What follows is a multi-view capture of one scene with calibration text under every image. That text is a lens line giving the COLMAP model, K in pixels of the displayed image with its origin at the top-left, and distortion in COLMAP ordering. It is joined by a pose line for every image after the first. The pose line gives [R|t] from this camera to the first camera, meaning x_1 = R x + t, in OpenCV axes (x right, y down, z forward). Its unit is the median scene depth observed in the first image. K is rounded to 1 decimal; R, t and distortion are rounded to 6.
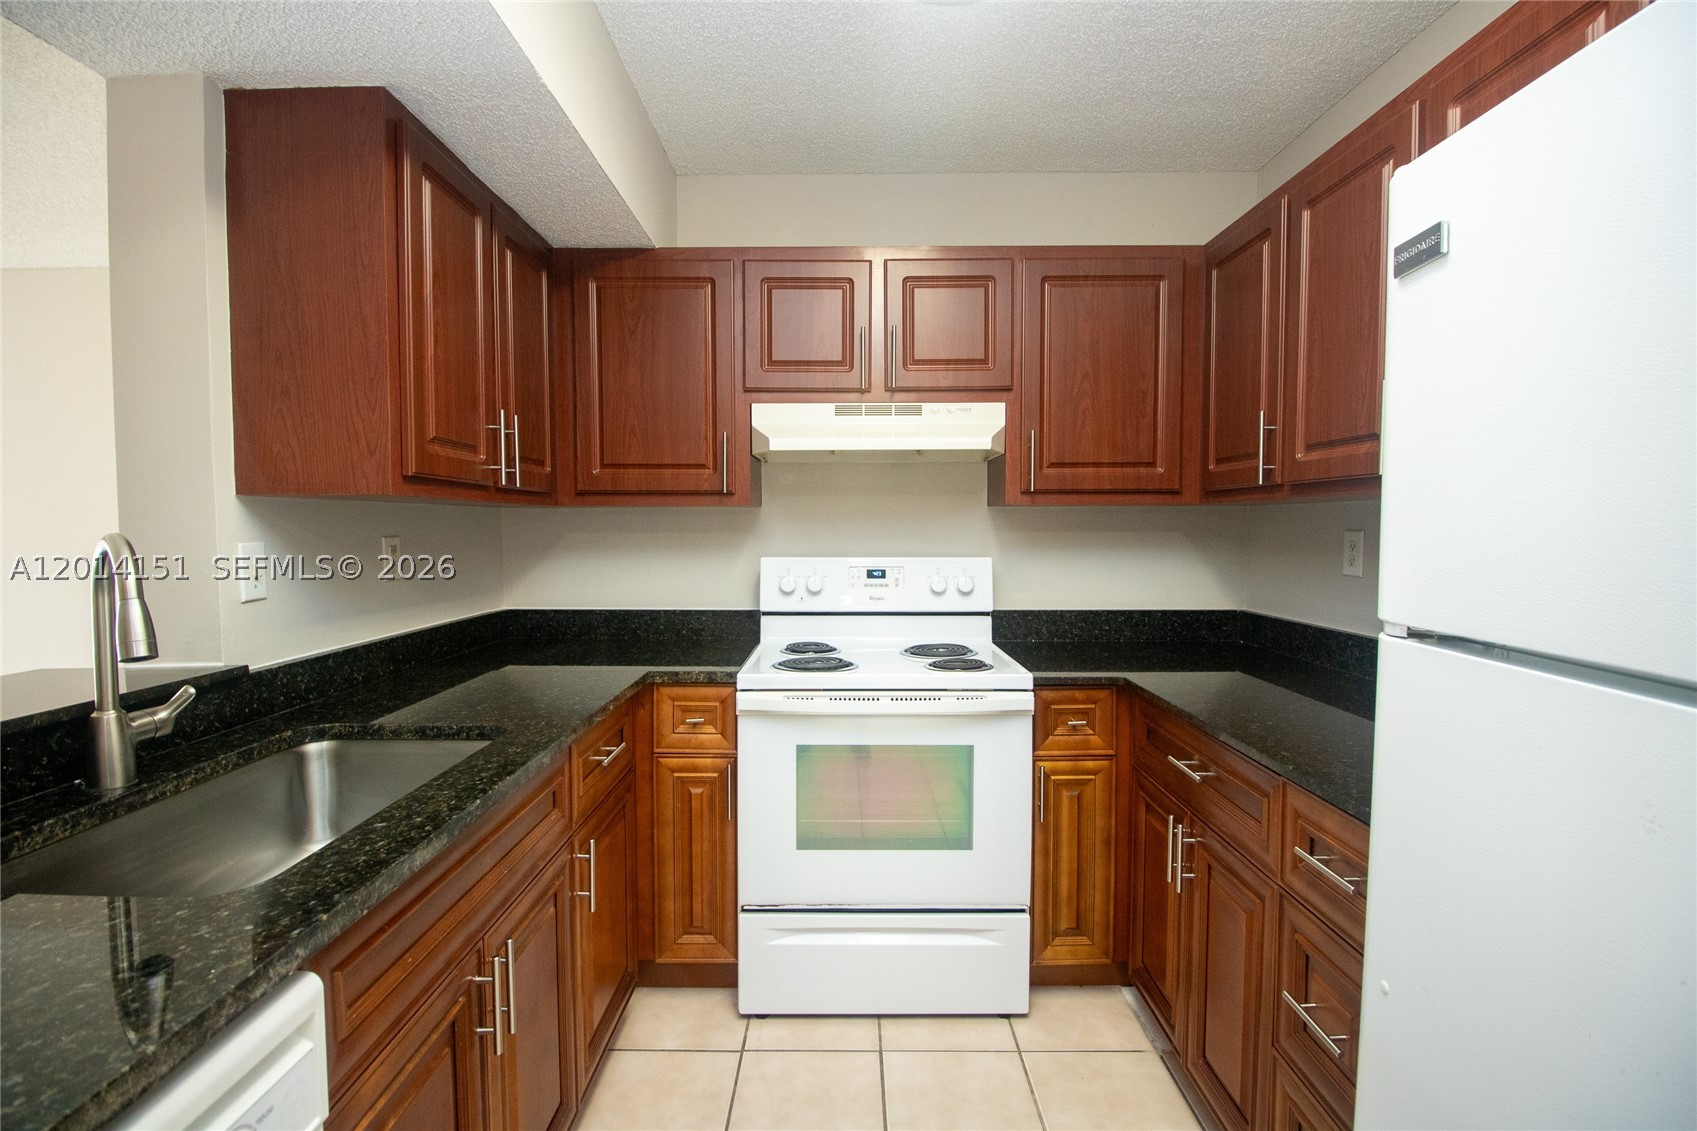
lens RADIAL K [[790.2, 0, 852.0], [0, 790.2, 567.5], [0, 0, 1]] dist [-0.011066, -0.000577]
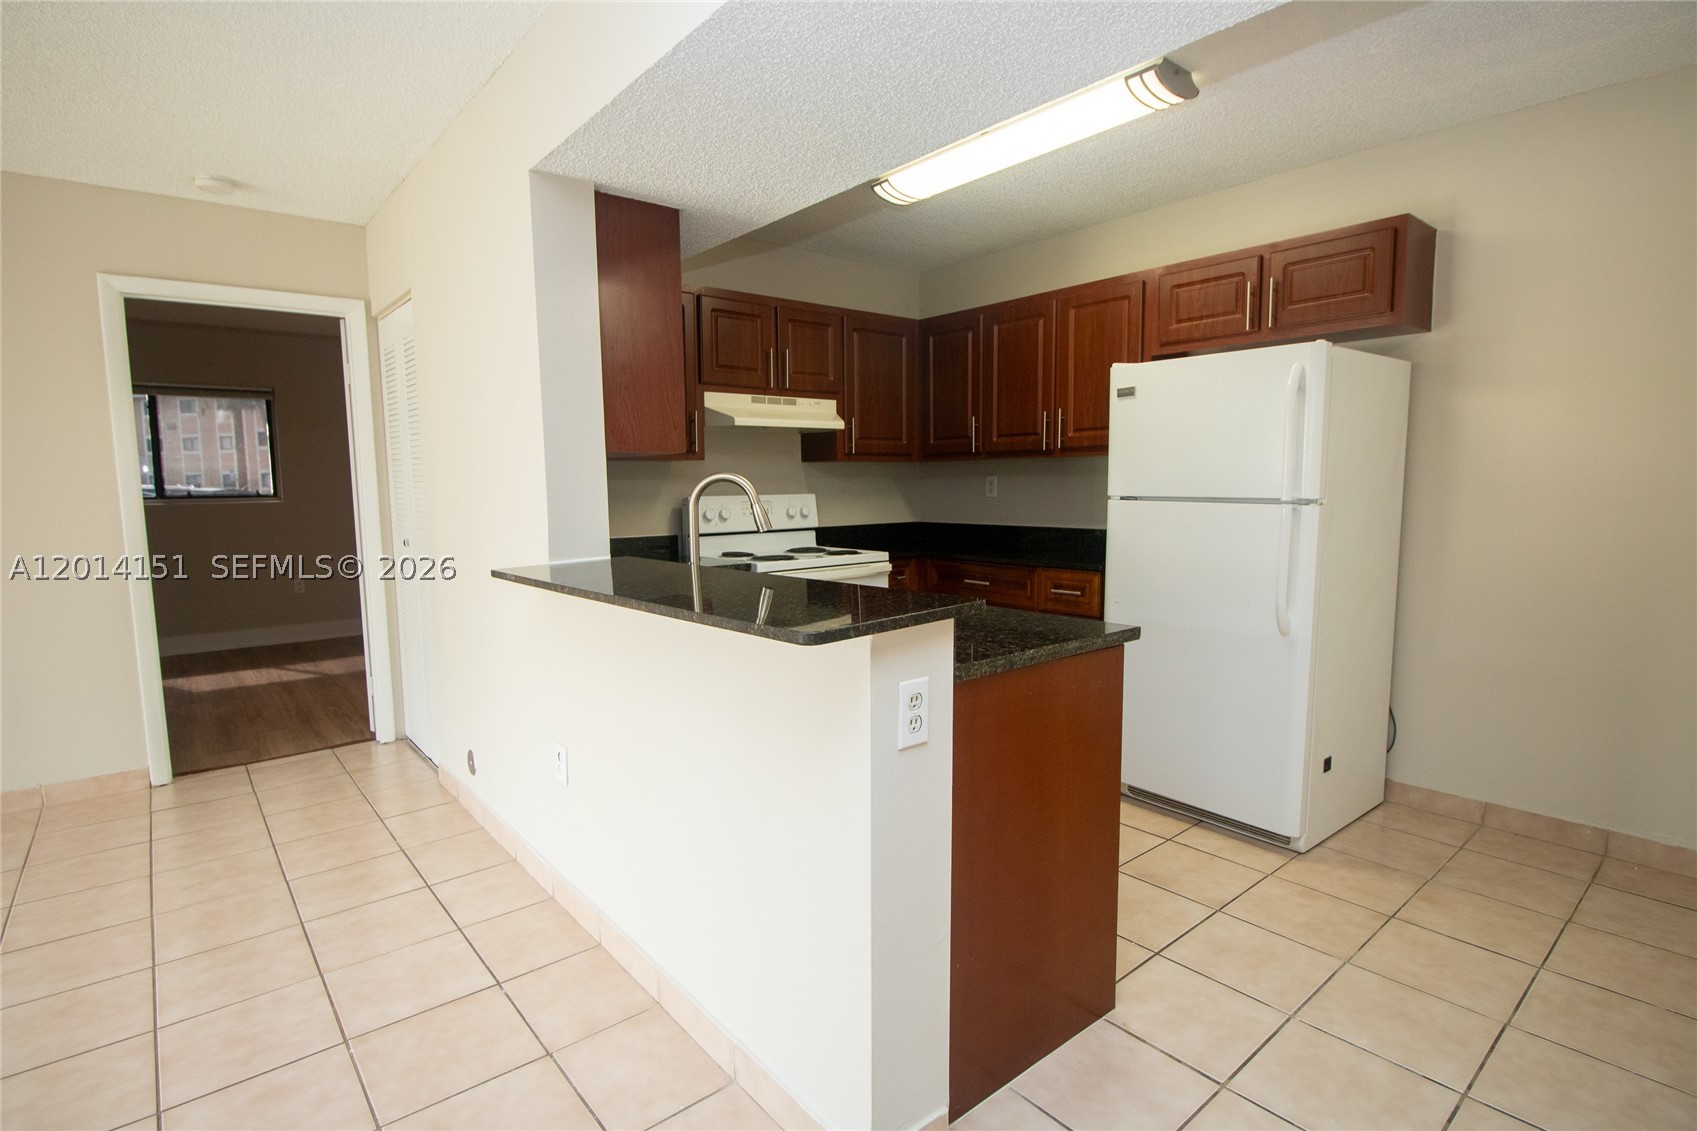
lens RADIAL K [[865.9, 0, 841.2], [0, 865.9, 576.2], [0, 0, 1]] dist [-0.014905, -0.001042]
pose [[0.760900, -0.079151, 0.644024, -1.018805], [0.046254, 0.996624, 0.067837, 0.040708], [-0.647219, -0.021828, 0.761992, -0.424598]]
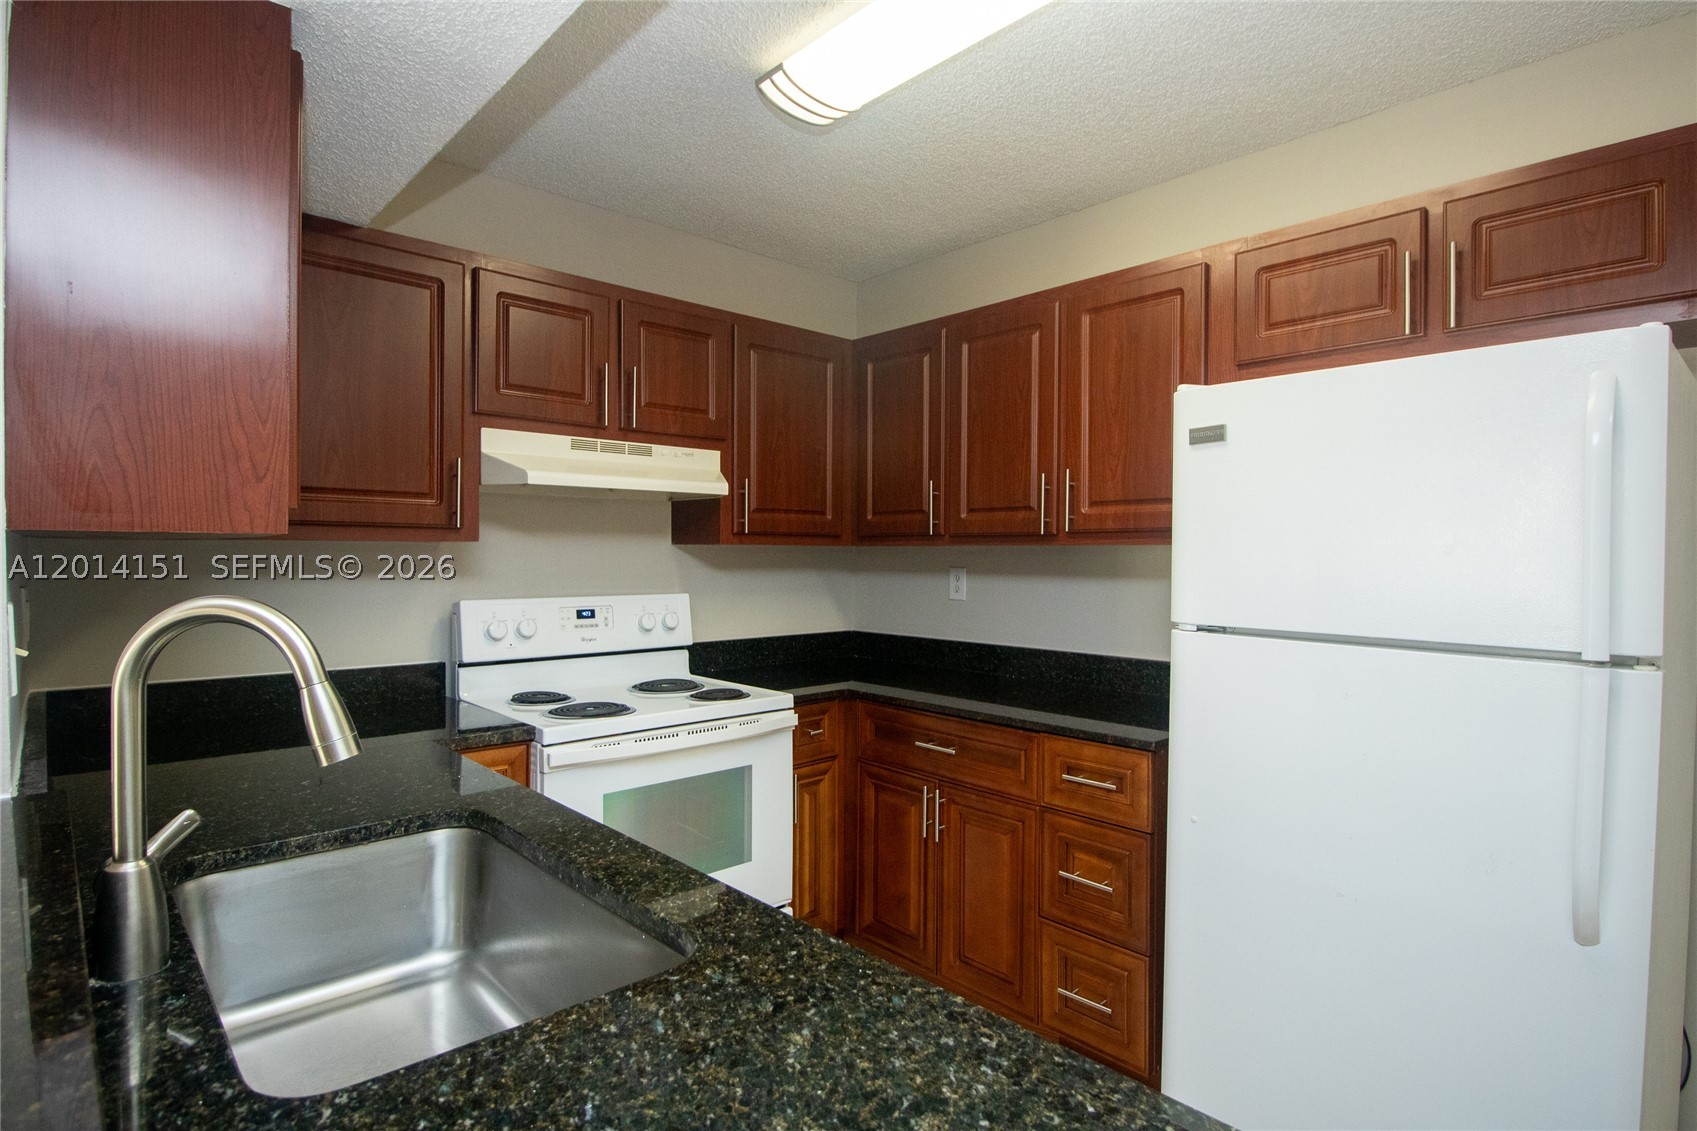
lens RADIAL K [[865.9, 0, 845.7], [0, 865.9, 563.2], [0, 0, 1]] dist [-0.014905, -0.001042]
pose [[0.730678, -0.003659, 0.682713, -0.497164], [0.030943, 0.999136, -0.027762, -0.015725], [-0.682021, 0.041410, 0.730159, 0.014389]]
